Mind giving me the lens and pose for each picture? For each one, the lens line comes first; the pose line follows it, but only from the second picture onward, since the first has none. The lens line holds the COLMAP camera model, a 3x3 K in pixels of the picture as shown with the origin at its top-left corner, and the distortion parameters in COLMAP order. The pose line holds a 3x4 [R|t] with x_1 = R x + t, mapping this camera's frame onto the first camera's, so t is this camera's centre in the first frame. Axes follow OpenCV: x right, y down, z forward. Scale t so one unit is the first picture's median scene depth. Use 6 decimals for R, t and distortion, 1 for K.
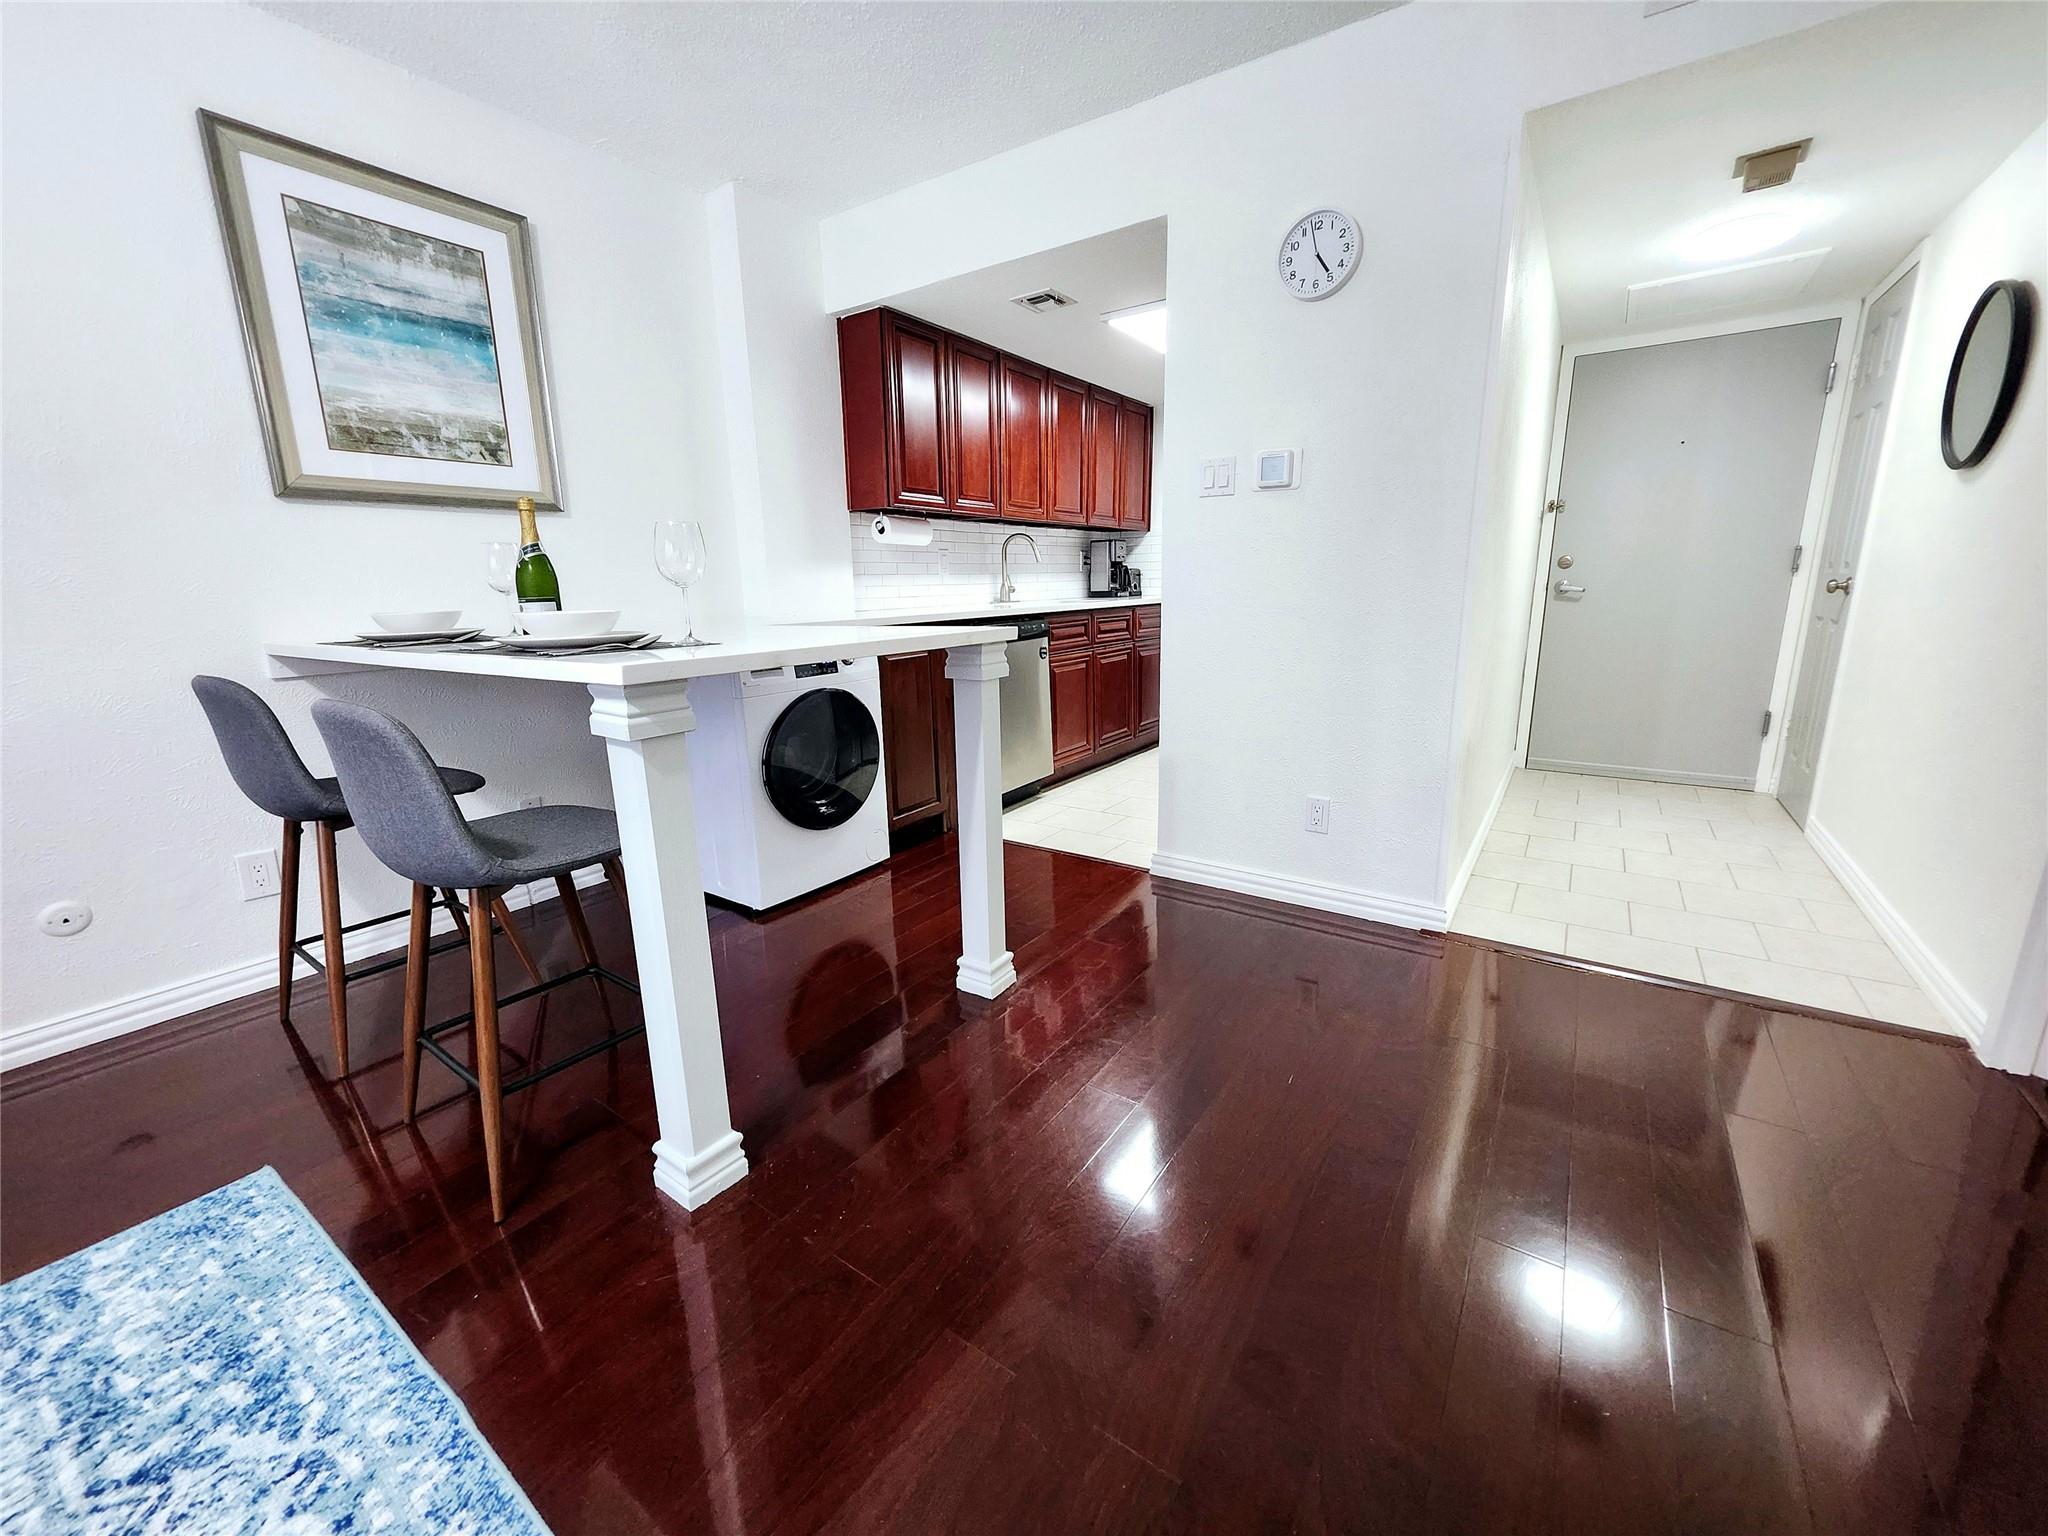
lens RADIAL K [[817.1, 0, 1018.6], [0, 817.1, 760.6], [0, 0, 1]] dist [-0.002978, 0.000627]
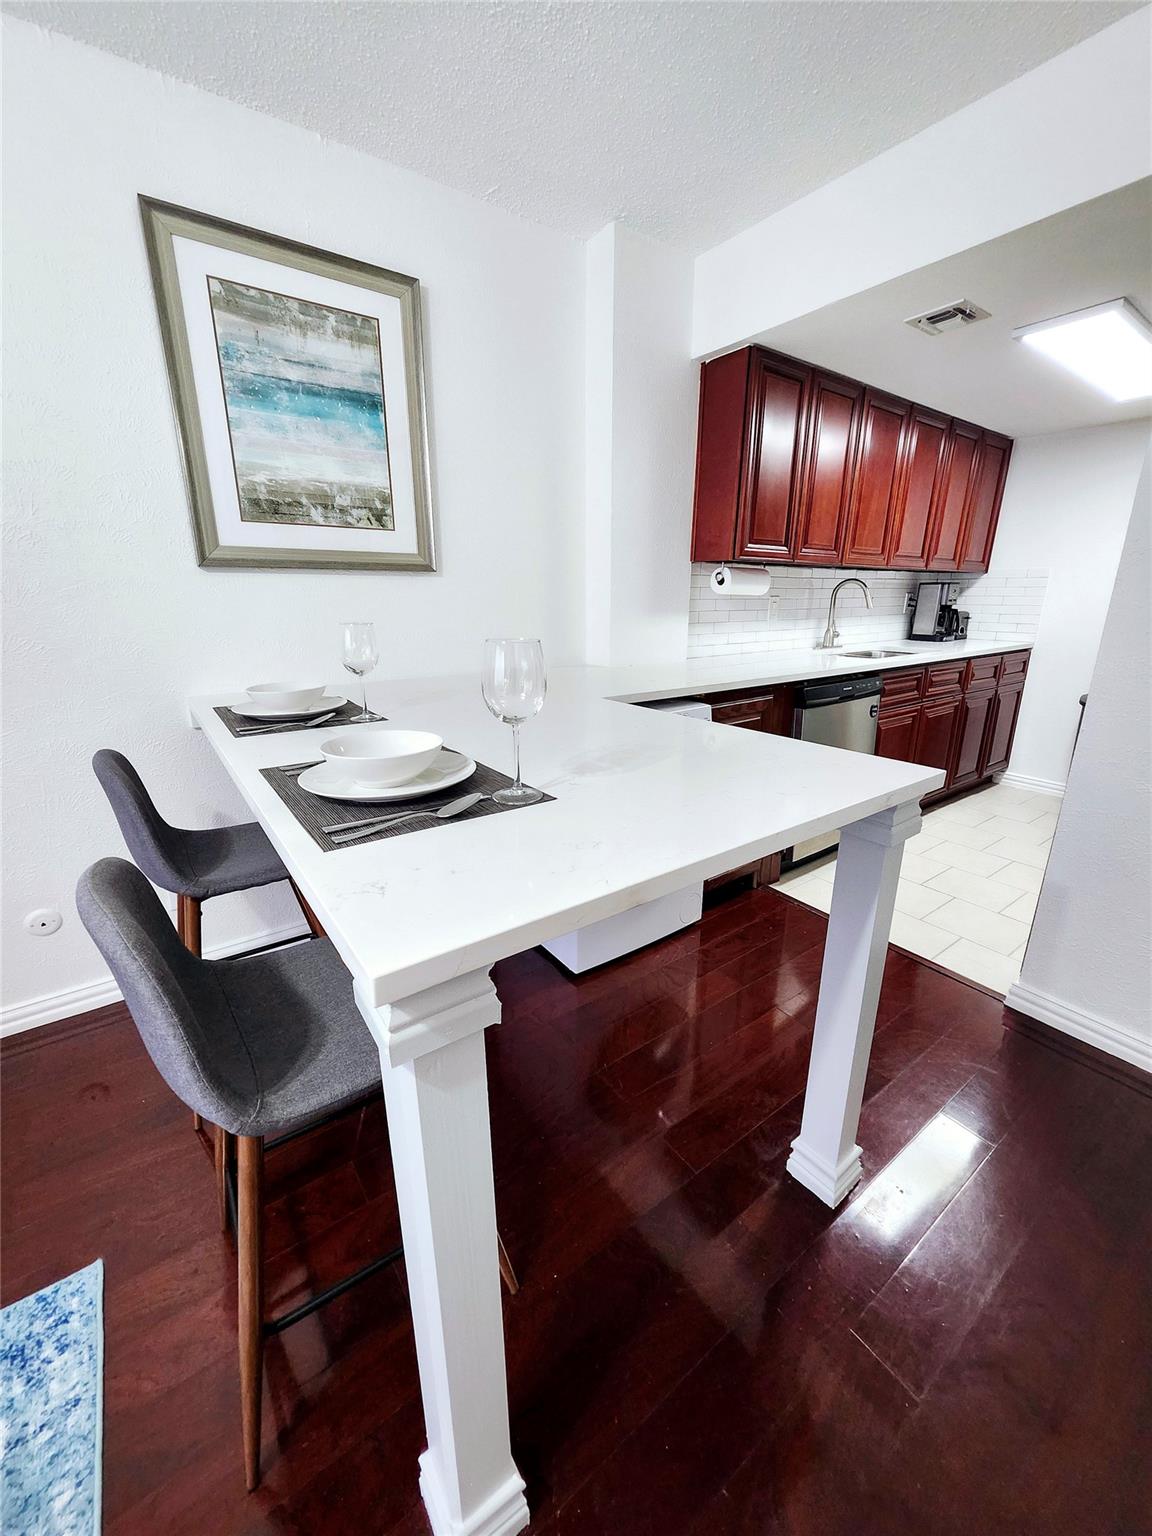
lens RADIAL K [[603.7, 0, 575.9], [0, 603.7, 779.3], [0, 0, 1]] dist [-0.004110, -0.000859]
pose [[0.944843, 0.115194, -0.306599, -0.114861], [-0.087694, 0.990906, 0.102053, -0.140895], [0.315567, -0.069538, 0.946352, 0.308487]]
